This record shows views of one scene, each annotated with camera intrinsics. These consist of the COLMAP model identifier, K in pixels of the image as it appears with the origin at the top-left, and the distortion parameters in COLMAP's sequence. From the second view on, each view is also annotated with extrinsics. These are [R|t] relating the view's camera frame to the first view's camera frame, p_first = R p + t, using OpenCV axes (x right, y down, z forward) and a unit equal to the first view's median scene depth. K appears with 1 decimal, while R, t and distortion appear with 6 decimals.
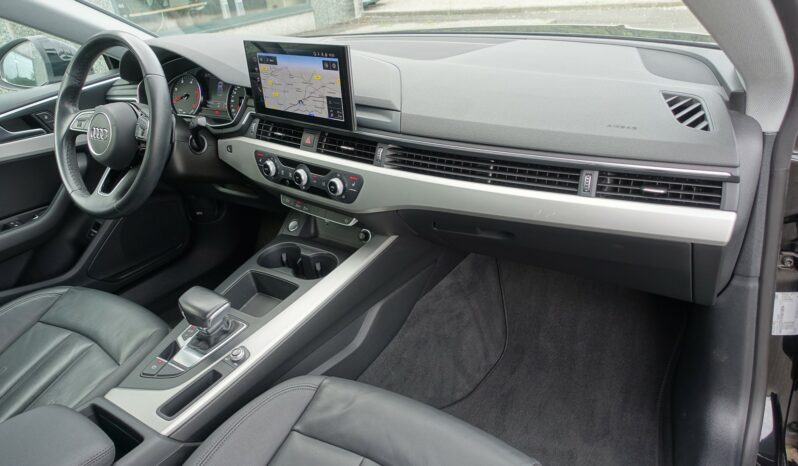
lens RADIAL K [[543.0, 0, 393.8], [0, 543.0, 231.0], [0, 0, 1]] dist [-0.005067, 0.001225]
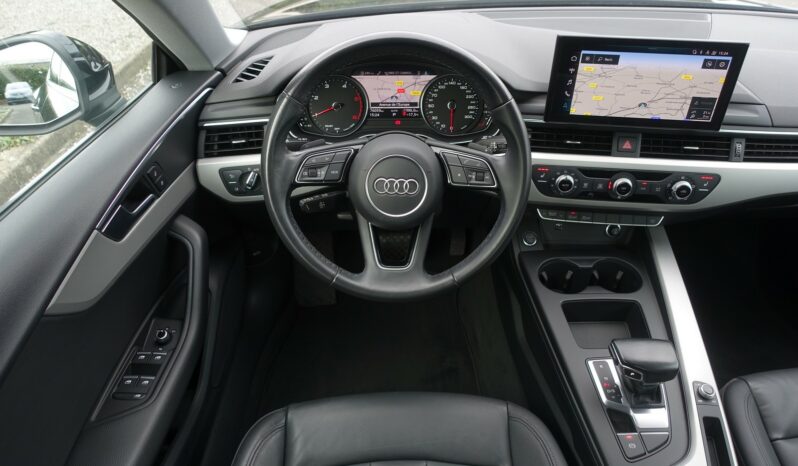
lens RADIAL K [[543.0, 0, 399.4], [0, 543.0, 232.1], [0, 0, 1]] dist [-0.005067, 0.001225]
pose [[0.815302, -0.259551, 0.517606, -1.043687], [0.194204, 0.964704, 0.177848, -0.281904], [-0.545498, -0.044479, 0.836931, 0.483557]]
